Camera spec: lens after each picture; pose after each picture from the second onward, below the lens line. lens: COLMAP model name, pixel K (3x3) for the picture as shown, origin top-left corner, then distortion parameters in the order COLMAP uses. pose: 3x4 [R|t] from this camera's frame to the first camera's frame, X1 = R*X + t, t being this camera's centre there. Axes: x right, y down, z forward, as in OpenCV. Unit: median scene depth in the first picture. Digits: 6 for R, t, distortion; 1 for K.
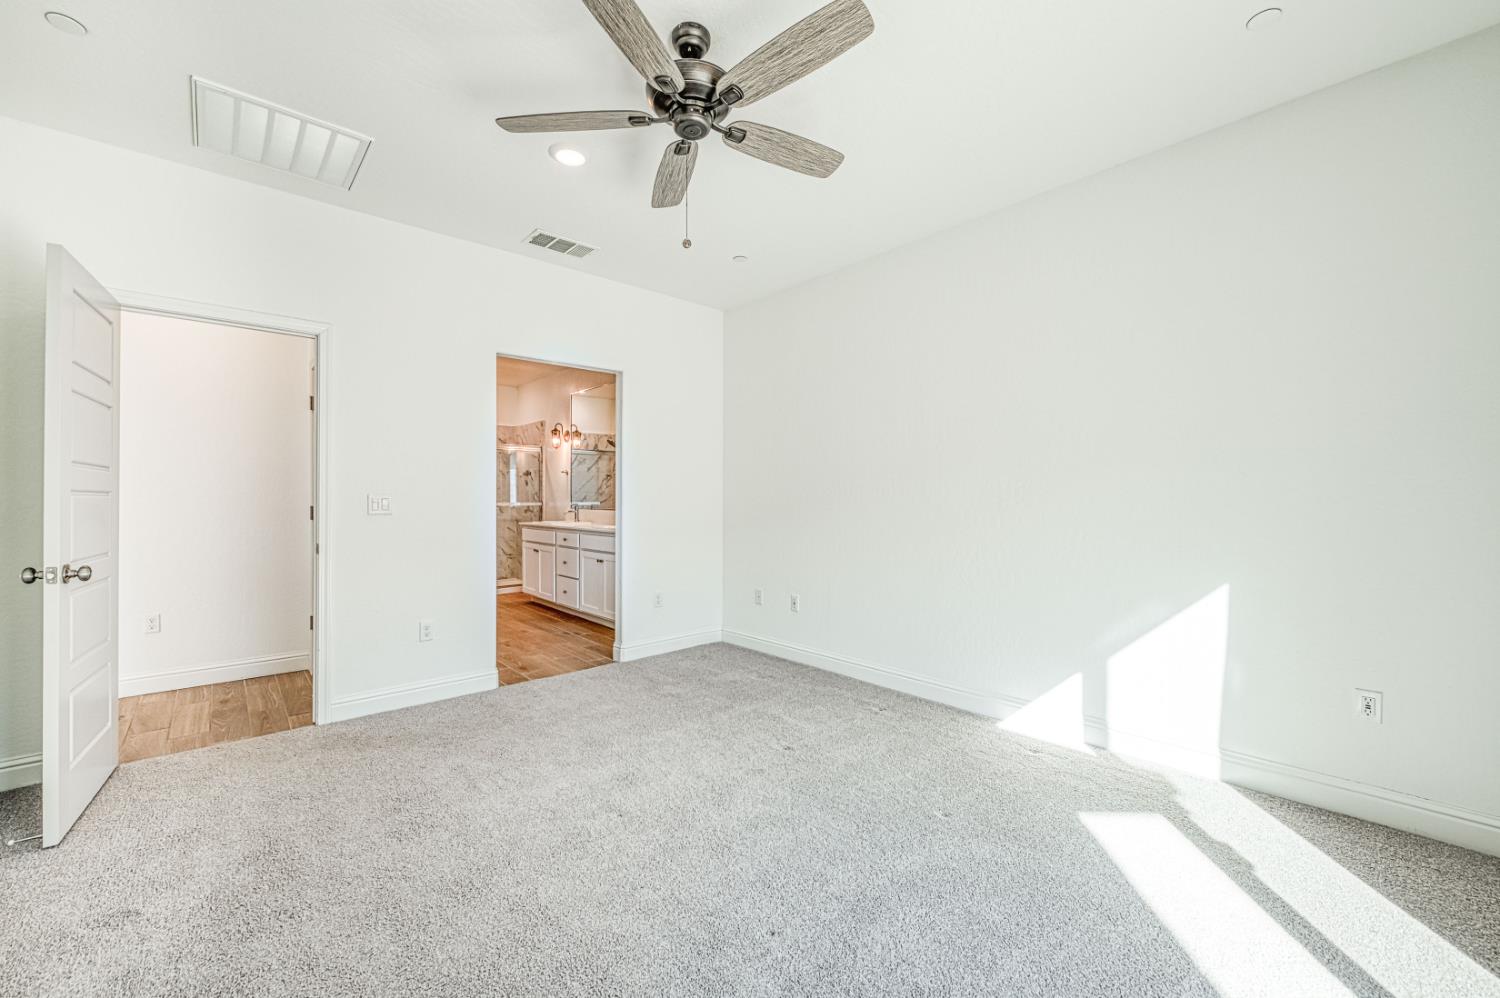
lens RADIAL K [[593.5, 0, 753.9], [0, 593.5, 472.1], [0, 0, 1]] dist [0.000794, -0.004329]
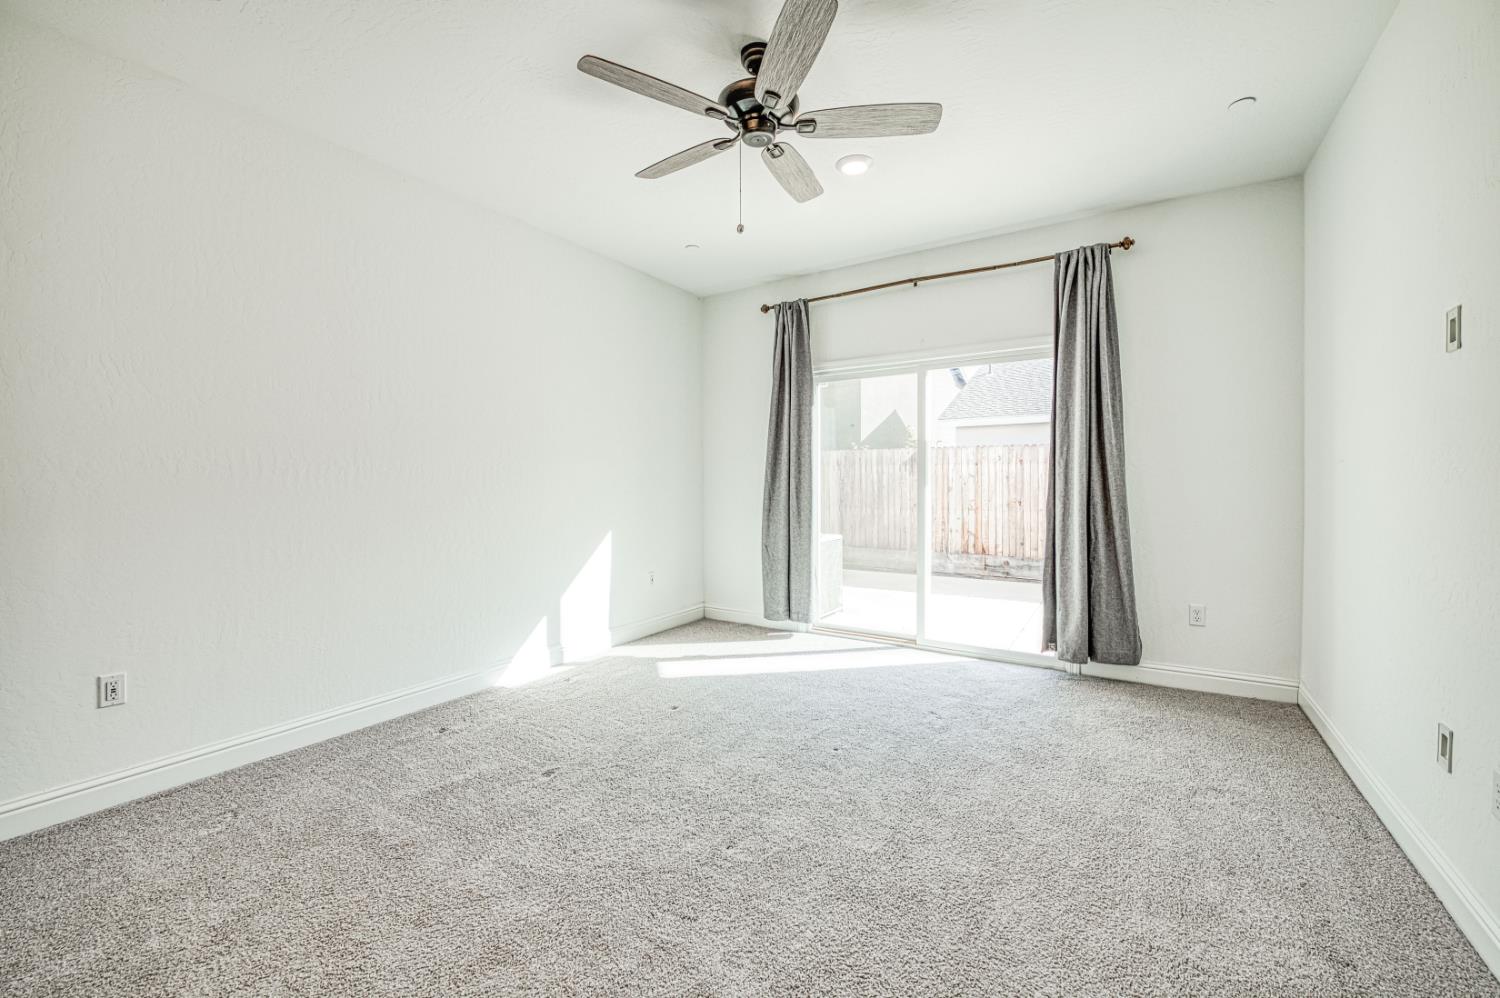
lens RADIAL K [[593.5, 0, 753.9], [0, 593.5, 472.1], [0, 0, 1]] dist [0.000794, -0.004329]
pose [[-0.266899, 0.012514, 0.963643, -0.862900], [-0.044672, 0.998680, -0.025342, 0.038075], [-0.962689, -0.049812, -0.265987, 0.967981]]
